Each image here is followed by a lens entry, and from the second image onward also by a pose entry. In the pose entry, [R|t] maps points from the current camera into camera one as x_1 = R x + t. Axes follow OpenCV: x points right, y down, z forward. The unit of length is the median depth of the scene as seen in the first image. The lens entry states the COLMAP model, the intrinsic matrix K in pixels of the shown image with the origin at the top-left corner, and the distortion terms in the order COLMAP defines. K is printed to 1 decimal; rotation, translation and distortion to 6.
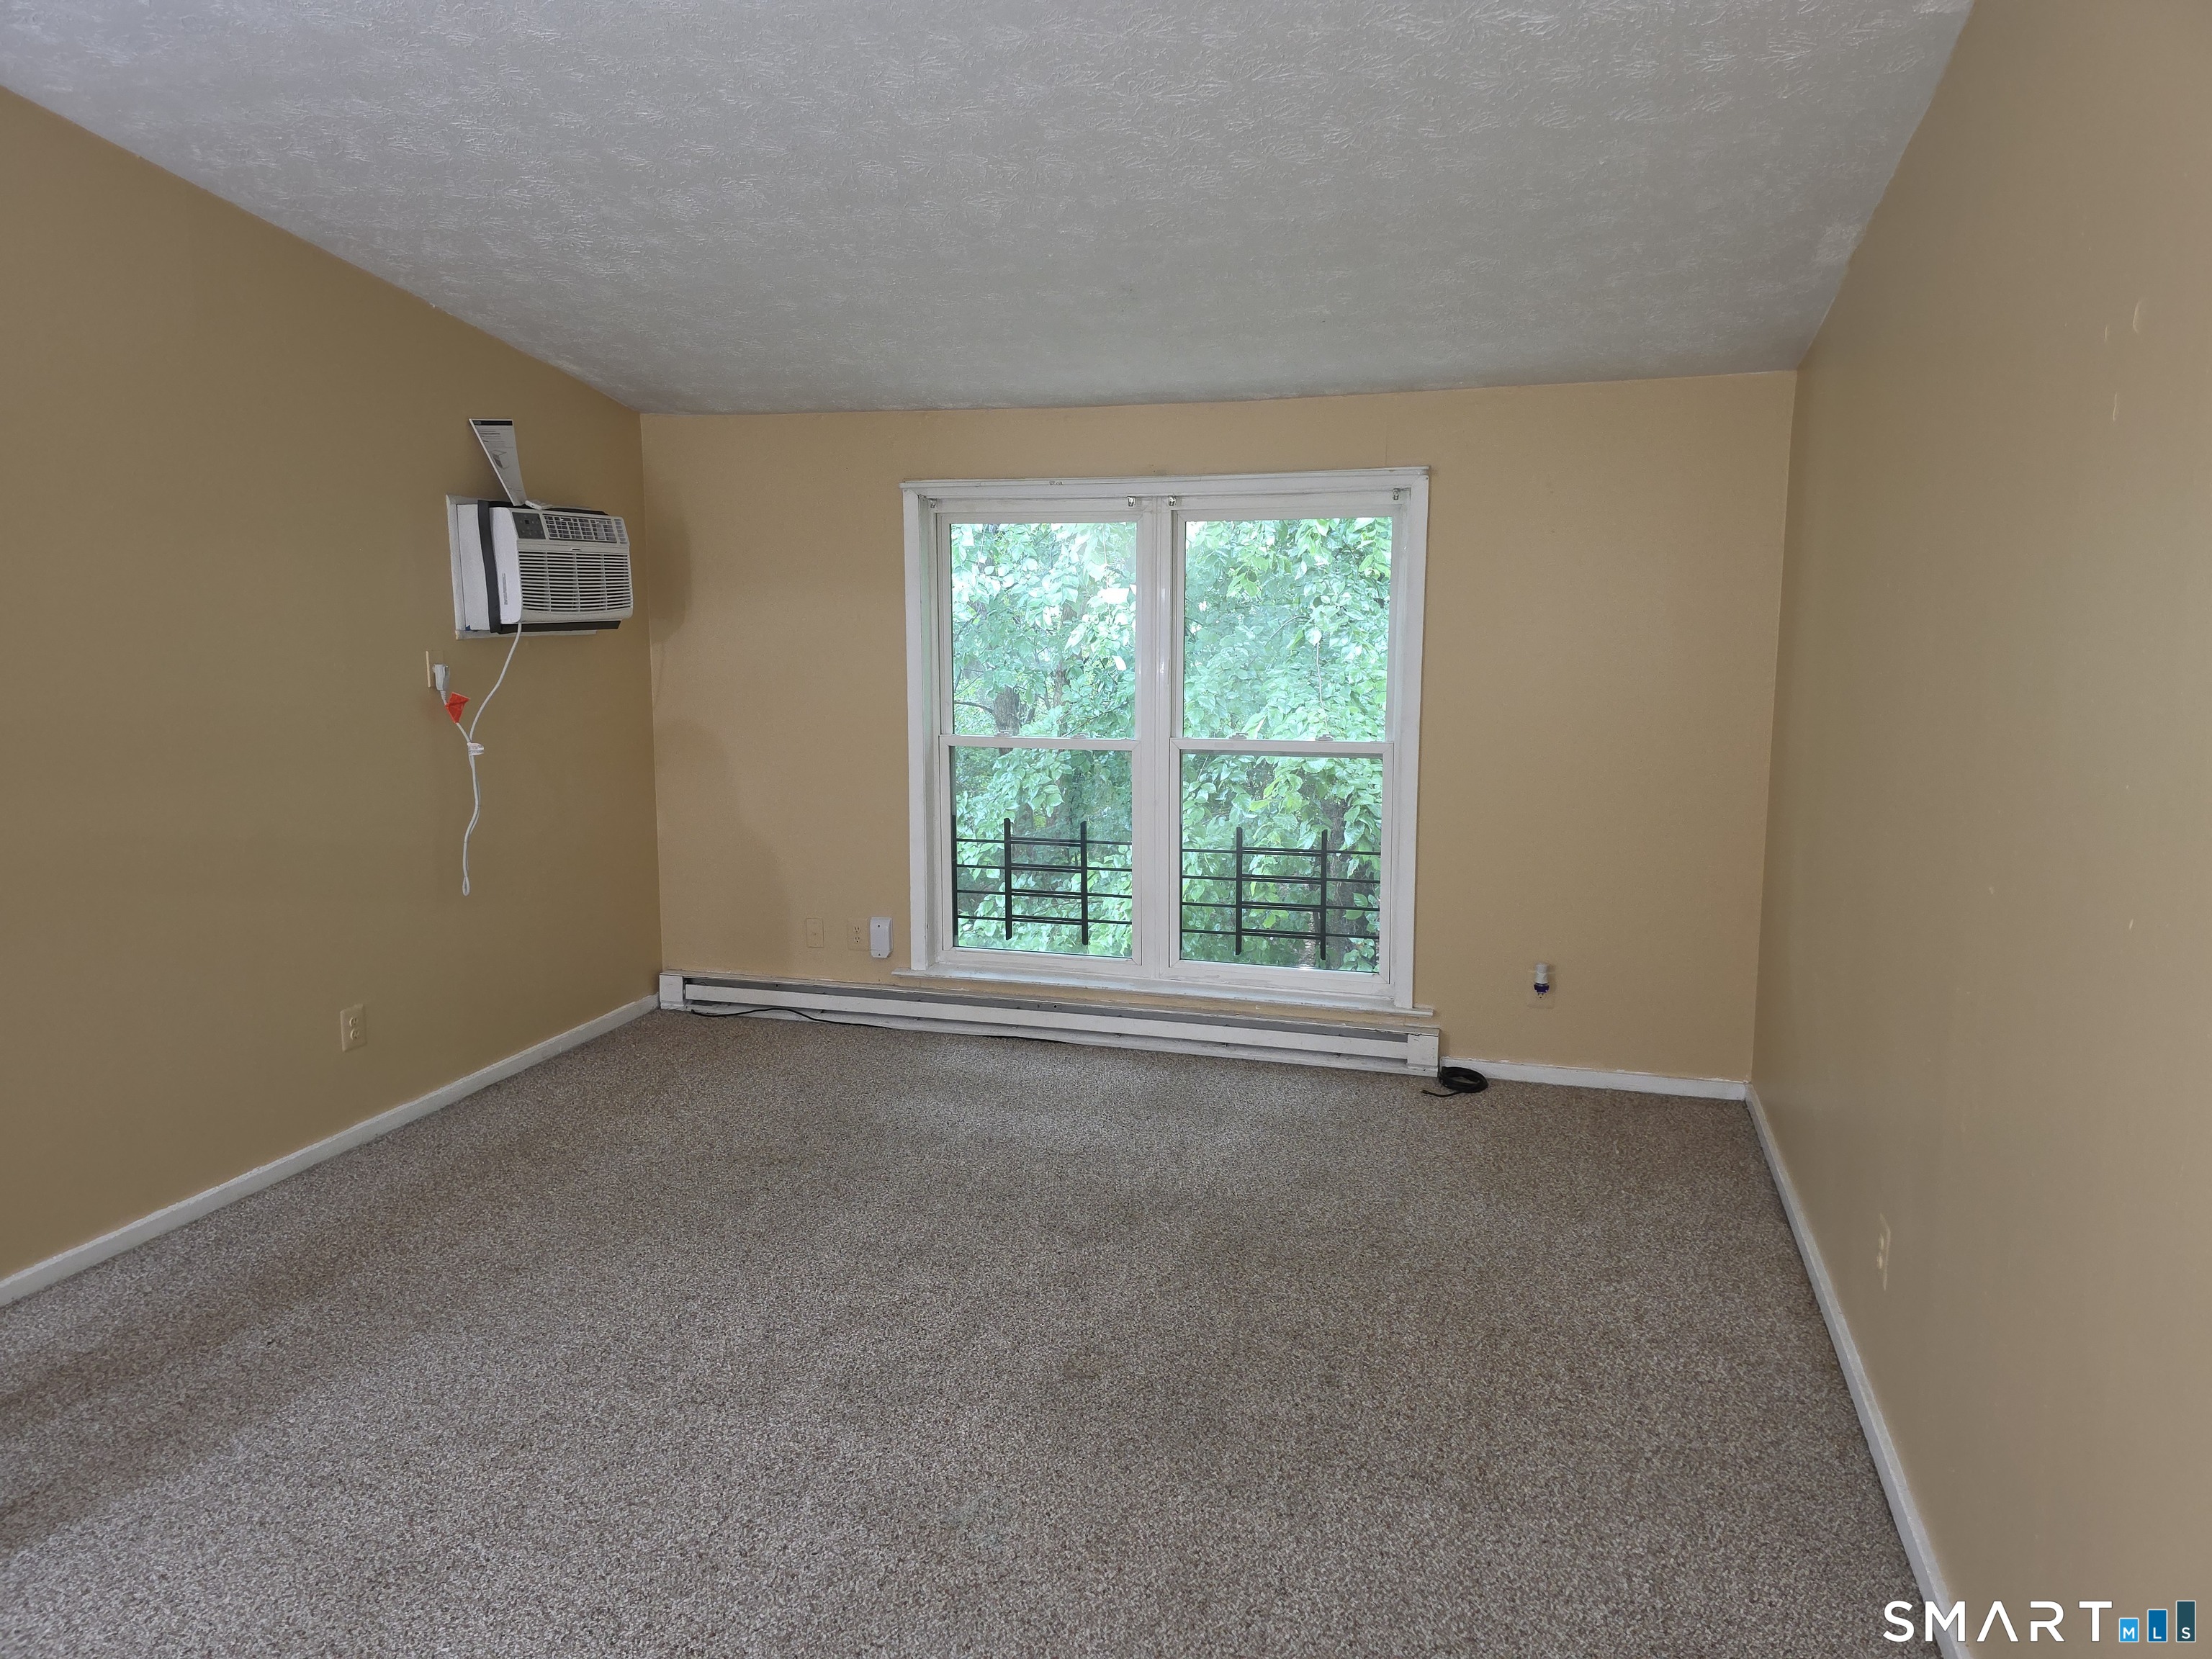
lens RADIAL K [[1485.8, 0, 1104.8], [0, 1485.8, 797.6], [0, 0, 1]] dist [0.079744, -0.065809]
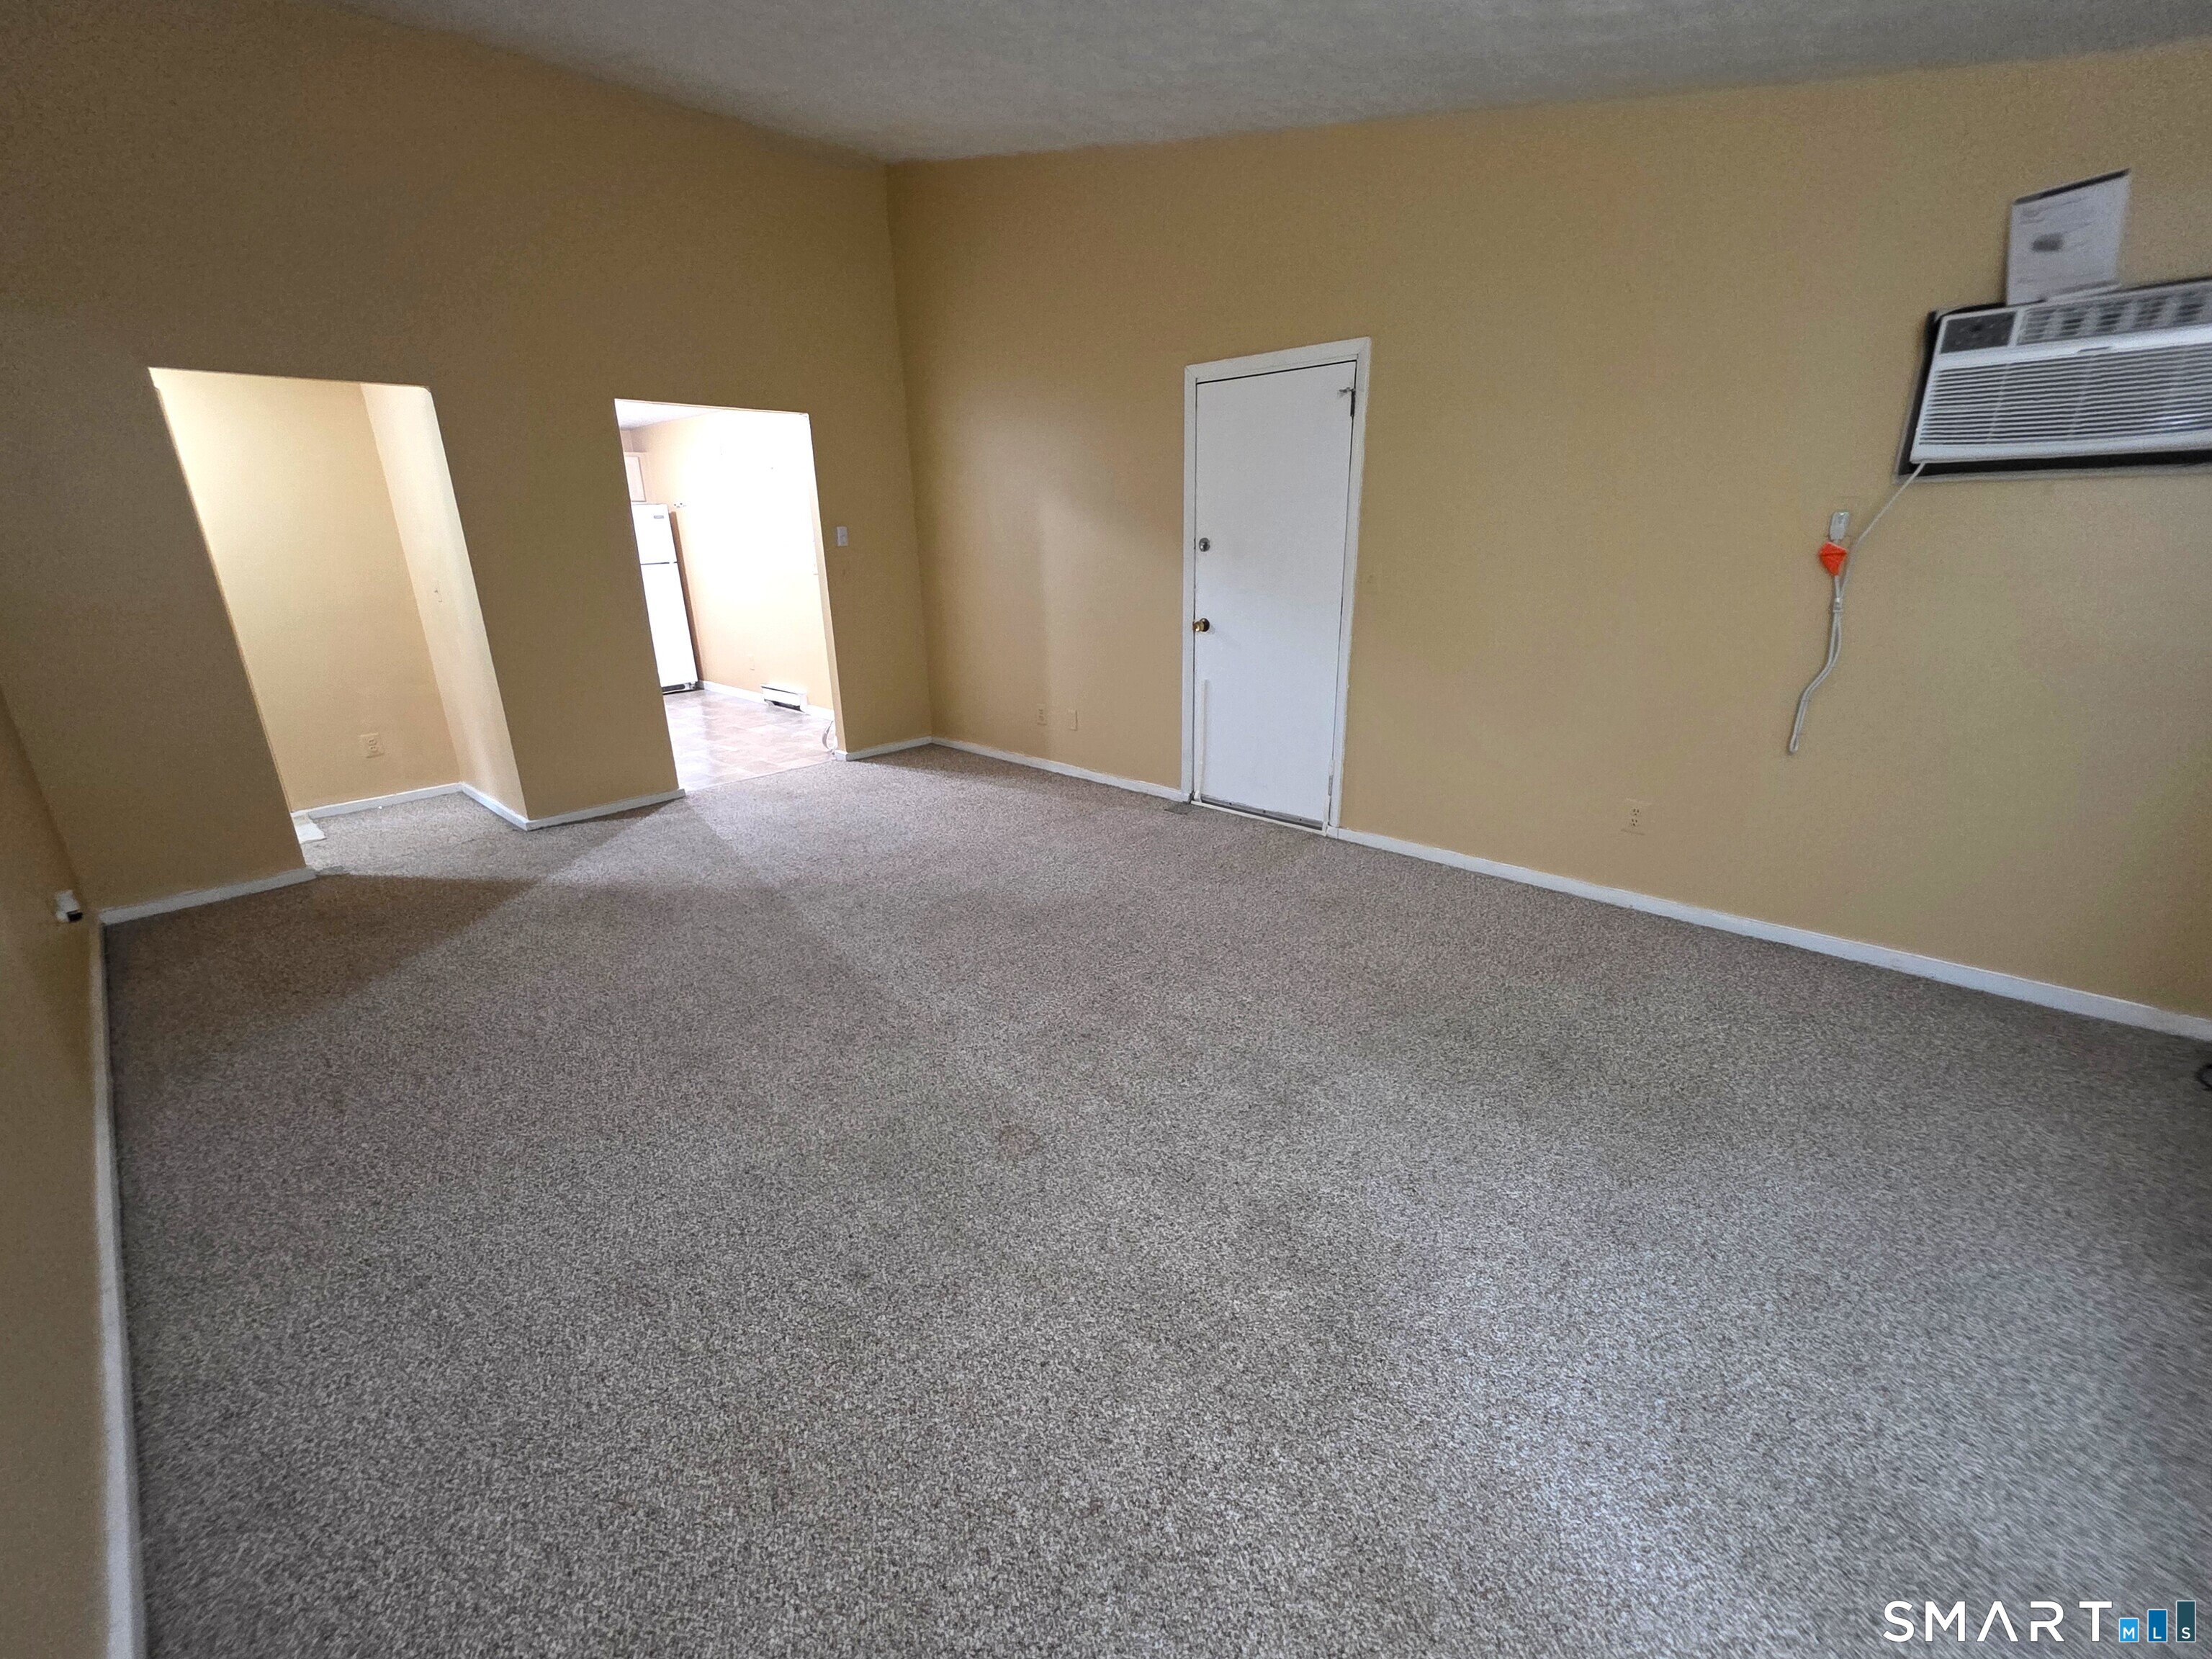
lens RADIAL K [[898.5, 0, 1106.0], [0, 898.5, 829.5], [0, 0, 1]] dist [0.000078, -0.000133]
pose [[-0.447222, 0.290980, -0.845768, 0.343701], [-0.094201, 0.925019, 0.368056, -0.074989], [0.889449, 0.244274, -0.386278, 0.923672]]
